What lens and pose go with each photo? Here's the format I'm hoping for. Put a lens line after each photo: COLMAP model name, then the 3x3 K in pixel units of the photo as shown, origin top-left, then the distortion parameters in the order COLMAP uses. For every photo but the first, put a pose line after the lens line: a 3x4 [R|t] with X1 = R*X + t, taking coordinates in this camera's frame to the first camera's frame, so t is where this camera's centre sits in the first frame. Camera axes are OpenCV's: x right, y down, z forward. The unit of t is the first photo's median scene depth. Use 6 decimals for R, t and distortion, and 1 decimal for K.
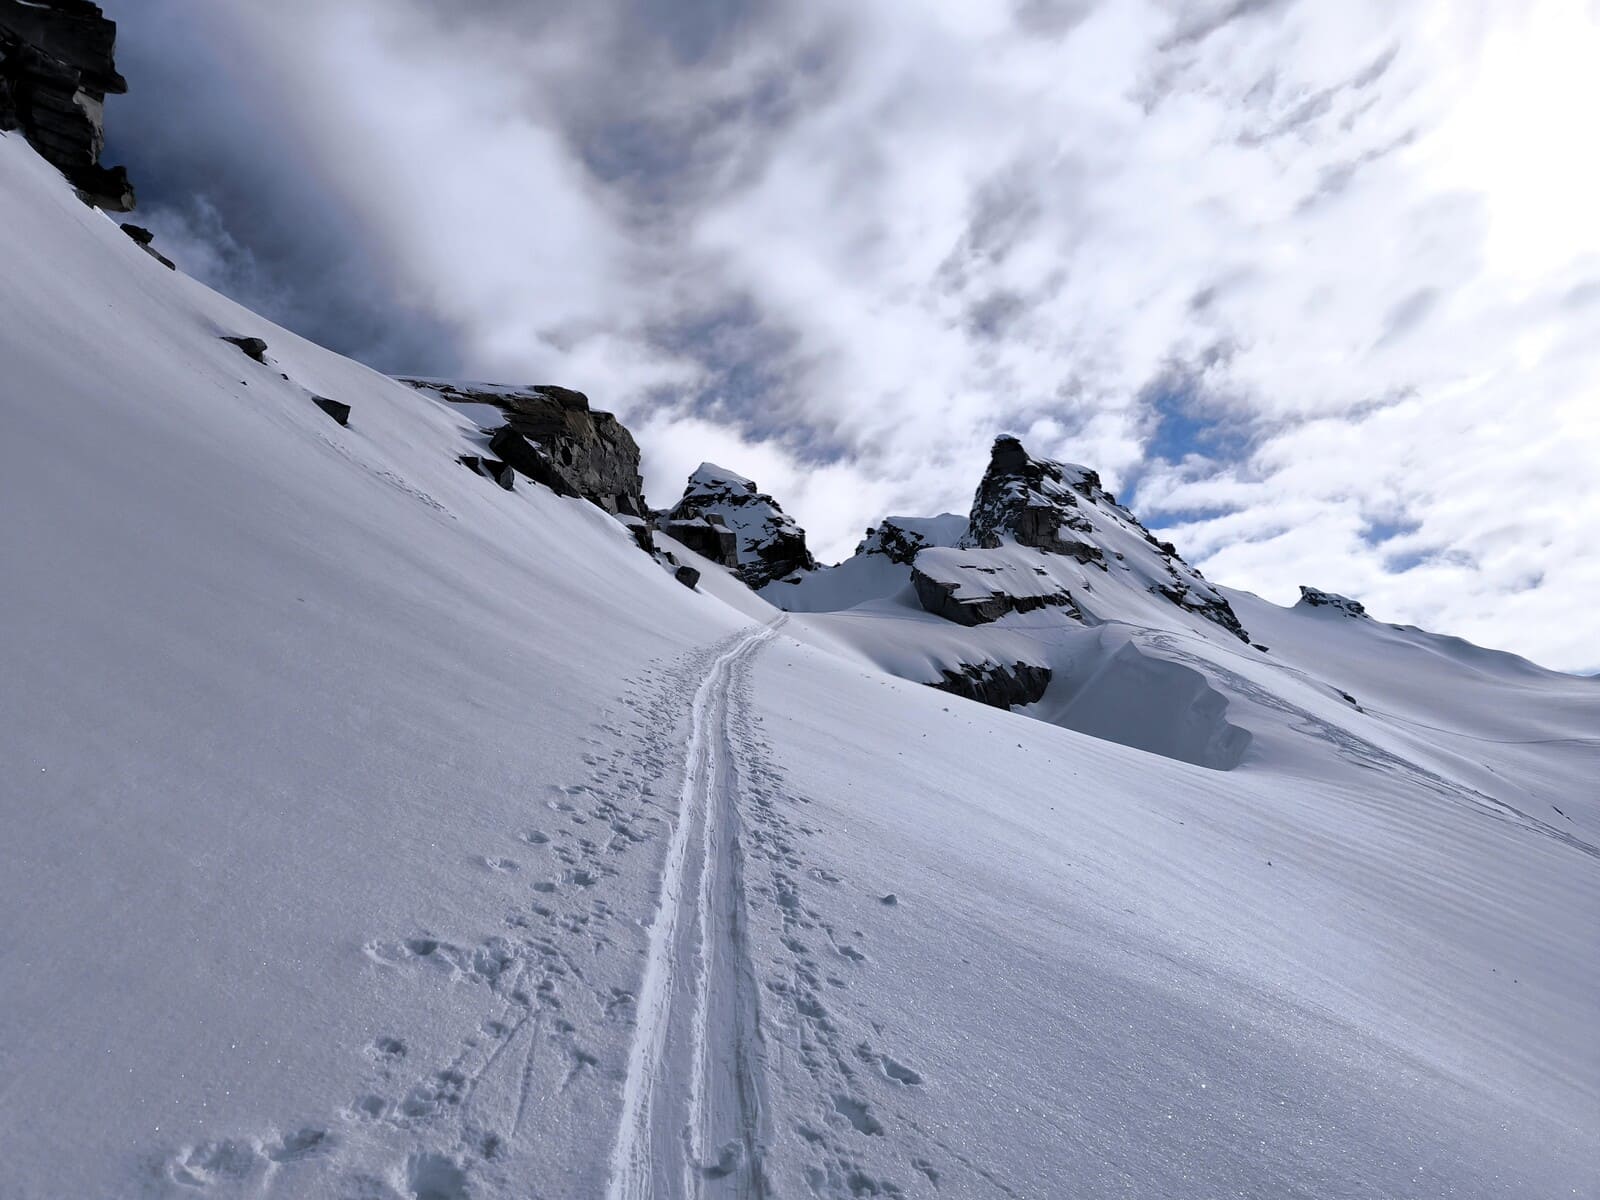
lens RADIAL K [[1035.2, 0, 800.0], [0, 1035.2, 600.0], [0, 0, 1]] dist [0.032913, -0.000622]
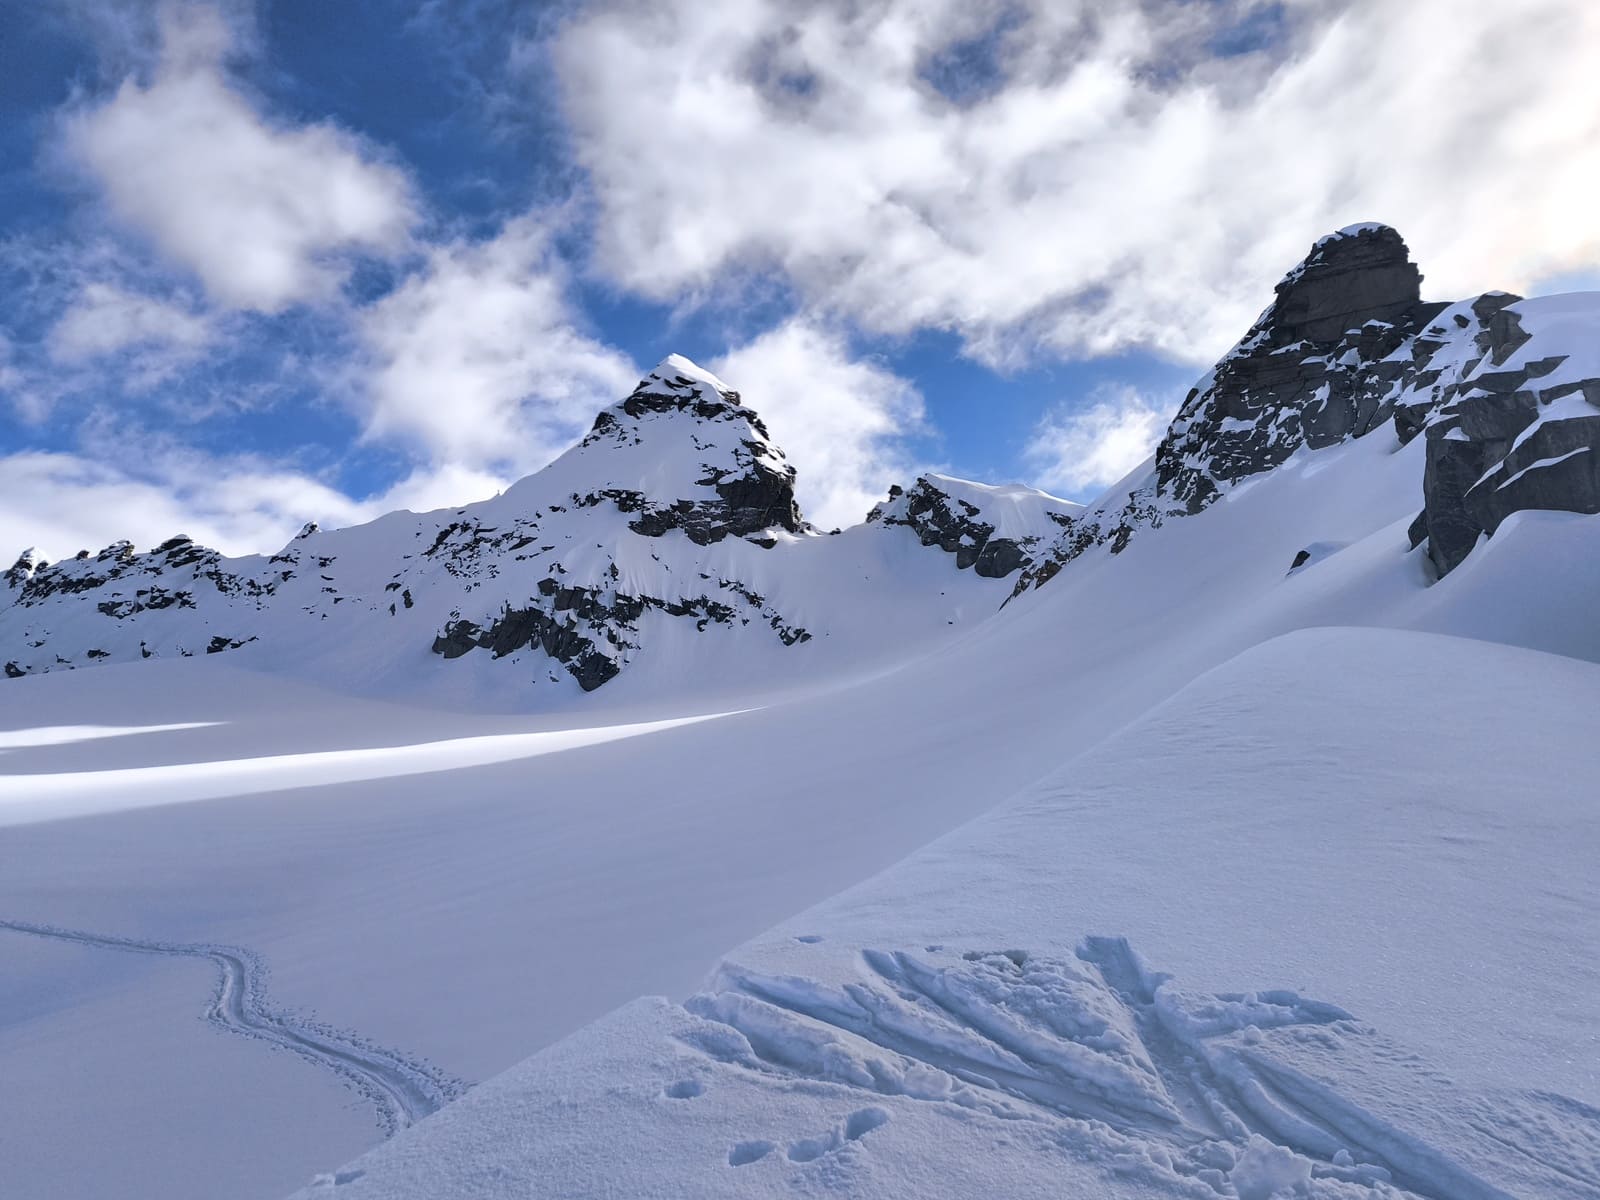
lens RADIAL K [[1103.3, 0, 800.0], [0, 1103.3, 600.0], [0, 0, 1]] dist [0.037550, -0.006034]
pose [[0.982300, 0.186632, 0.015995, 0.031509], [-0.186882, 0.982253, 0.015922, 0.003619], [-0.012740, -0.018629, 0.999745, 0.880620]]
